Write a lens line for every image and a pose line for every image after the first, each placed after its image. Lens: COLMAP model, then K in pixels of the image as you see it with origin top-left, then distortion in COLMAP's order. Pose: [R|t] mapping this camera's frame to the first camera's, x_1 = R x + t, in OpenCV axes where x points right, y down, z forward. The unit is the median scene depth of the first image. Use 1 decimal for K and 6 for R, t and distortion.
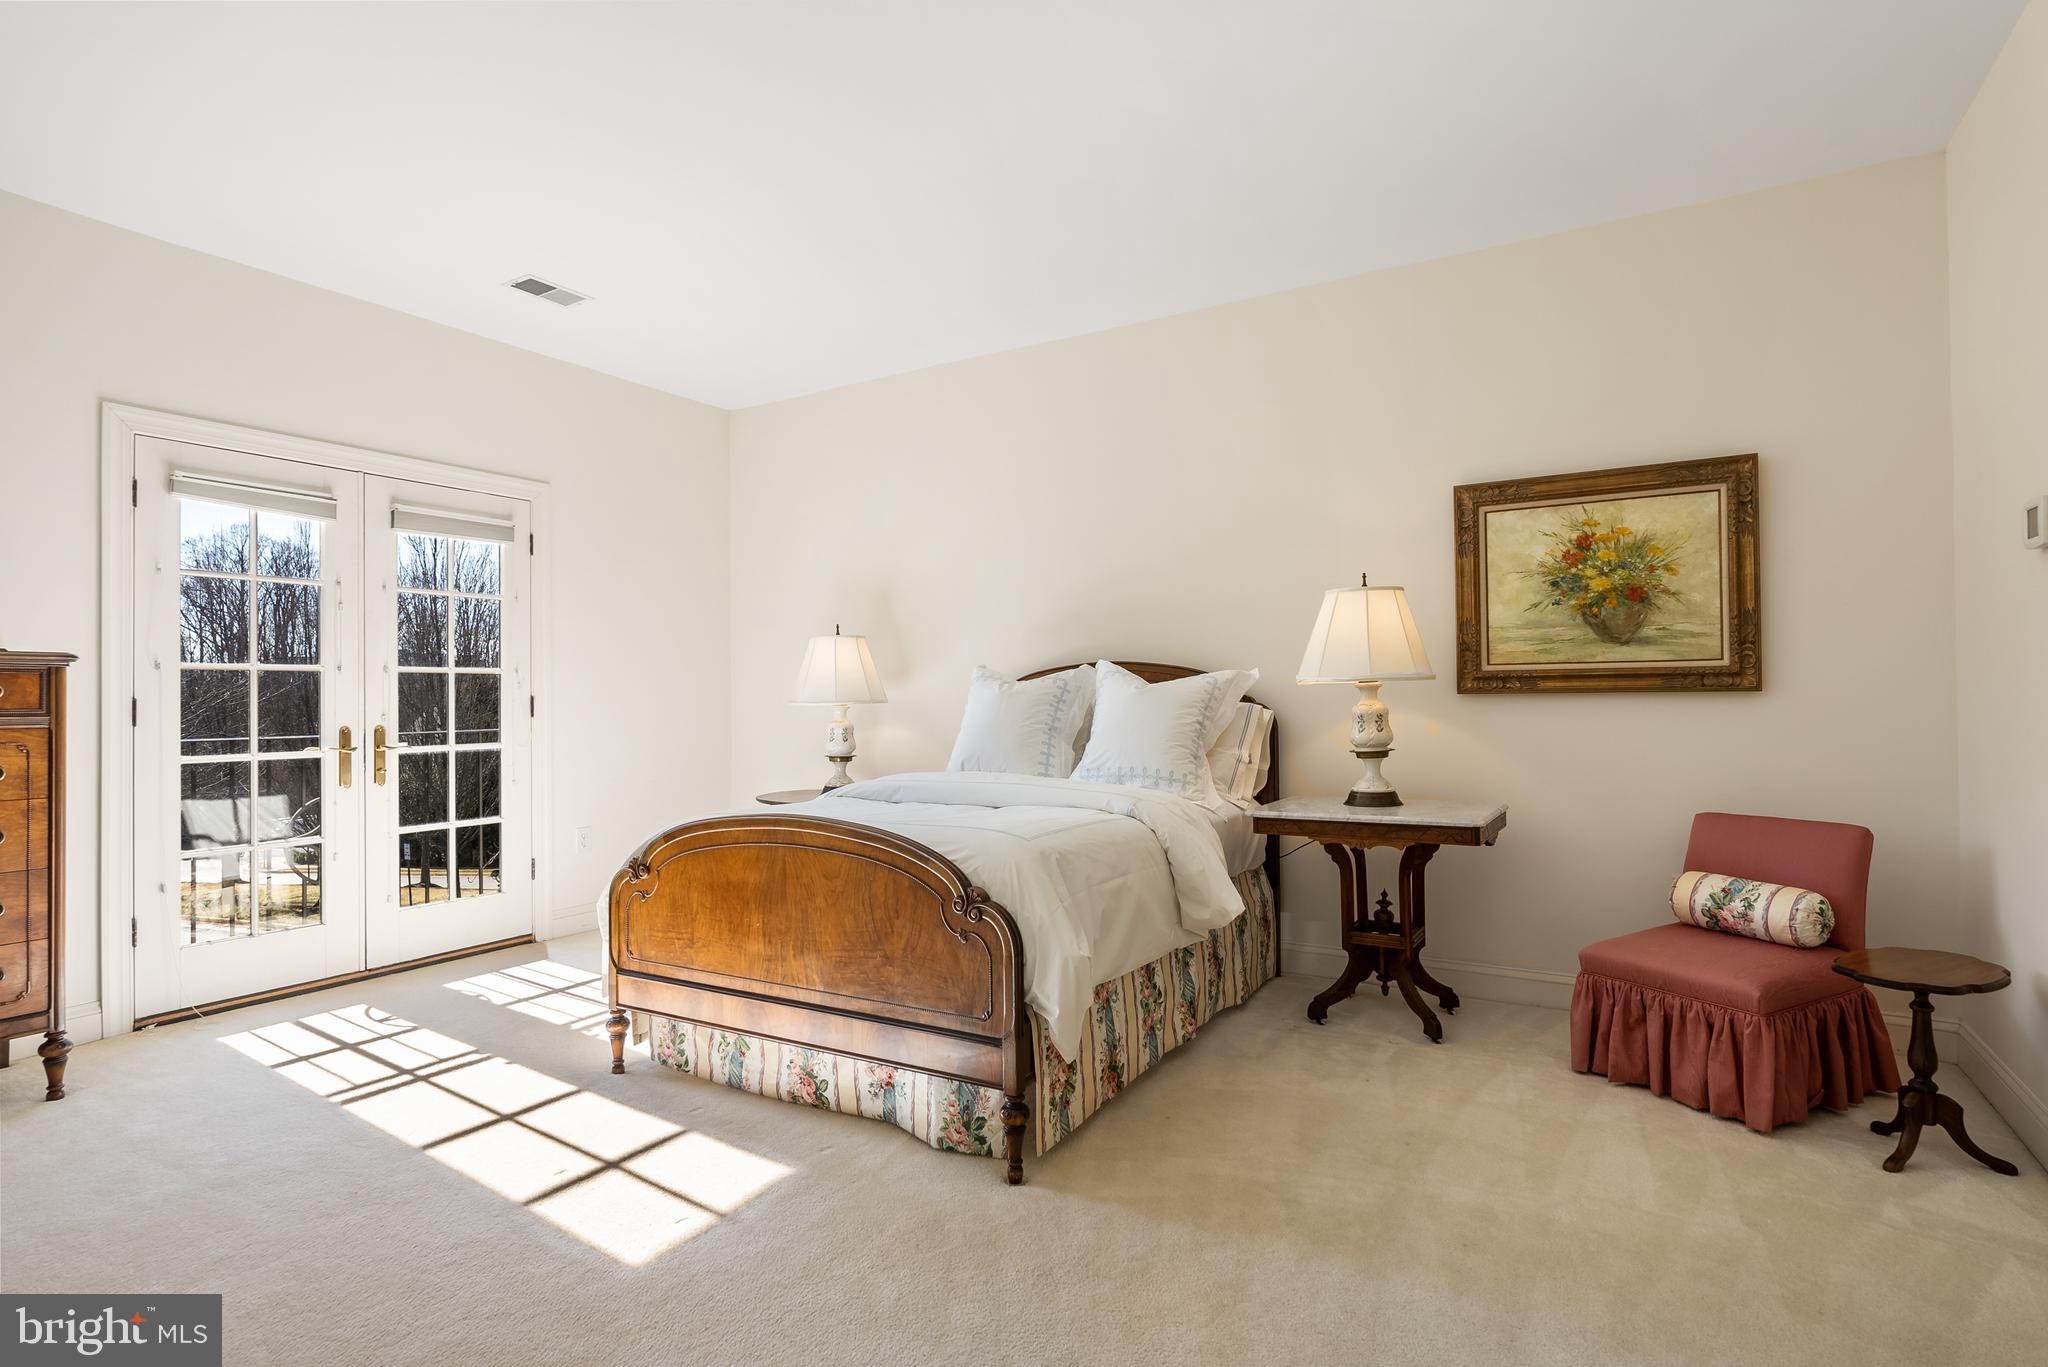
lens RADIAL K [[1027.2, 0, 1024.8], [0, 1027.2, 695.7], [0, 0, 1]] dist [-0.001677, -0.000305]
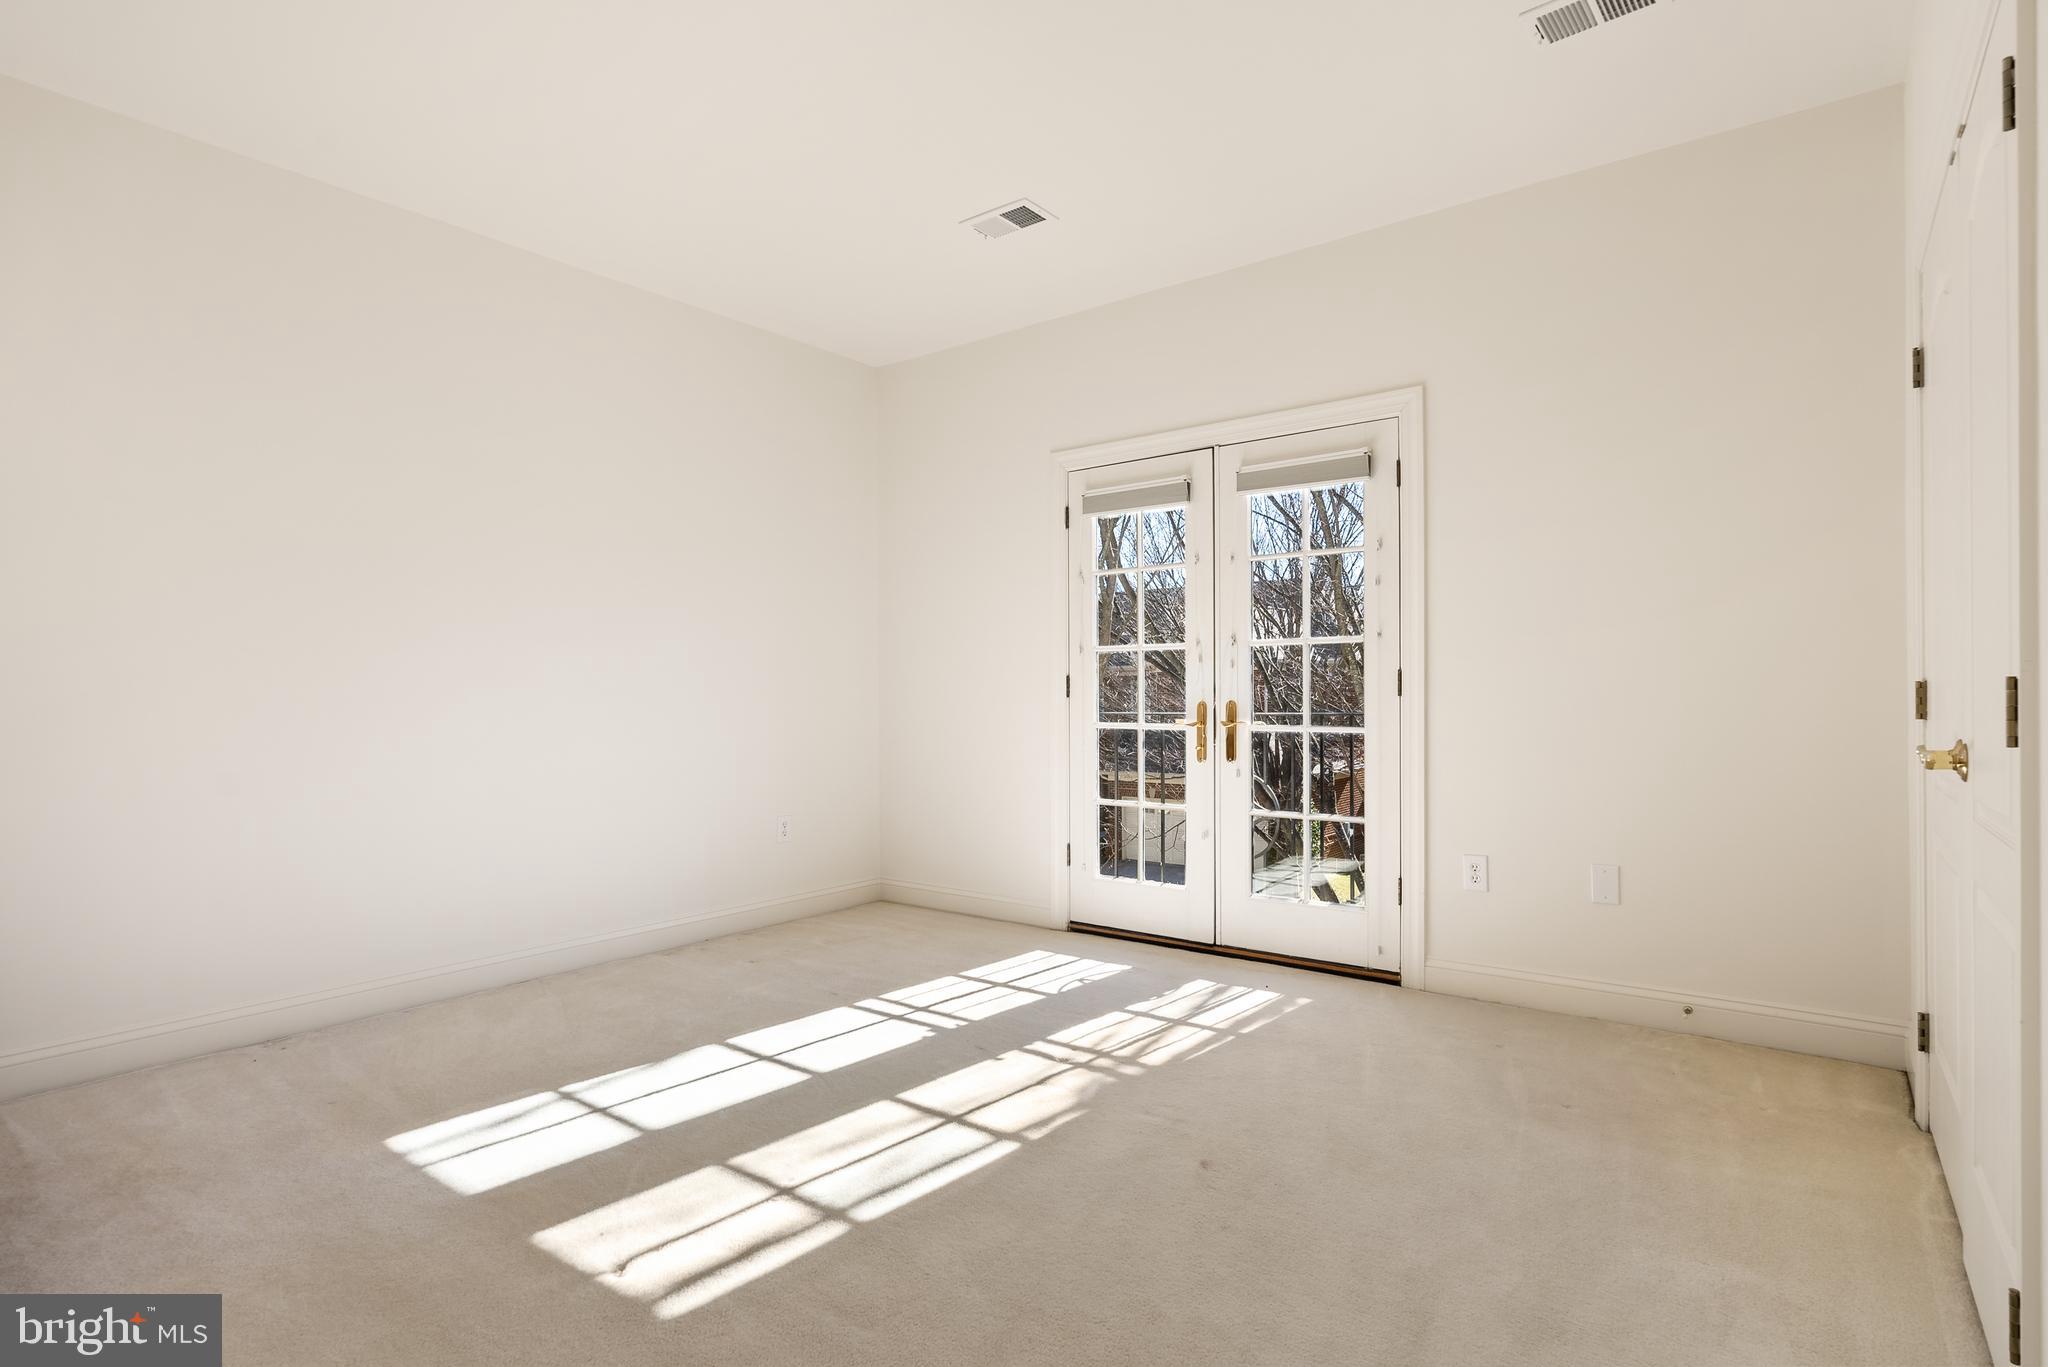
lens RADIAL K [[1027.2, 0, 1024.8], [0, 1027.2, 695.7], [0, 0, 1]] dist [-0.001677, -0.000305]
pose [[-0.104774, 0.013597, -0.994403, 0.399928], [0.017287, 0.999780, 0.011849, 0.008566], [0.994346, -0.015949, -0.104986, 0.992960]]
